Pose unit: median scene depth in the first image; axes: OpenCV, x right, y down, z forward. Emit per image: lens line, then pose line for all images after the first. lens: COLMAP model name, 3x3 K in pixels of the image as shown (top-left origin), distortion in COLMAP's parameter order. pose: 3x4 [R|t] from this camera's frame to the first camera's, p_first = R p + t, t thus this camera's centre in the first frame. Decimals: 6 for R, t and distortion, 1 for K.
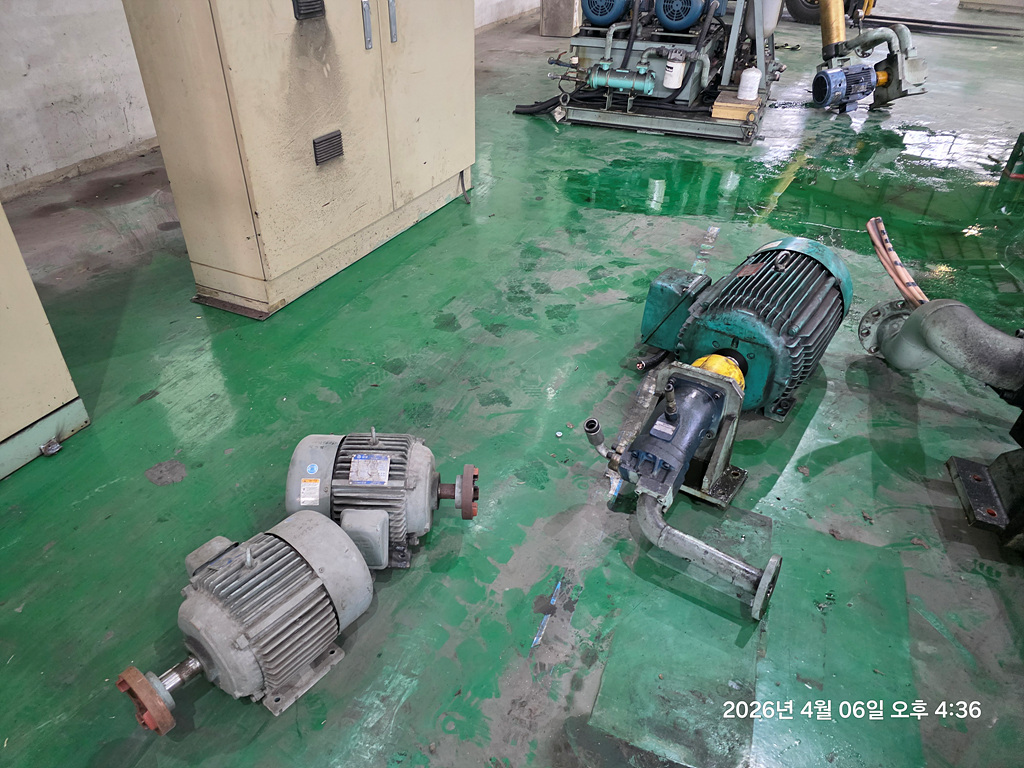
lens RADIAL K [[693.7, 0, 498.2], [0, 693.7, 387.5], [0, 0, 1]] dist [0.065917, -0.060252]
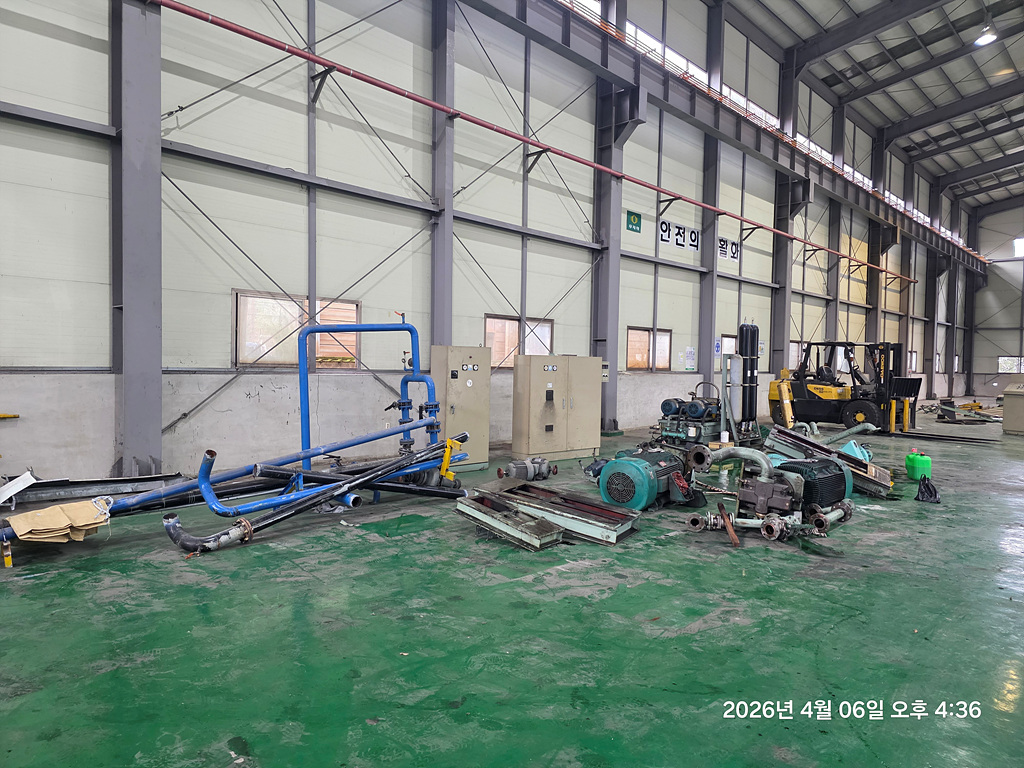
lens RADIAL K [[693.7, 0, 498.2], [0, 693.7, 387.5], [0, 0, 1]] dist [0.065917, -0.060252]
pose [[0.919332, 0.007555, -0.393410, 1.004860], [-0.221195, 0.836809, -0.500824, 1.452508], [0.325425, 0.547443, 0.770976, -2.199157]]
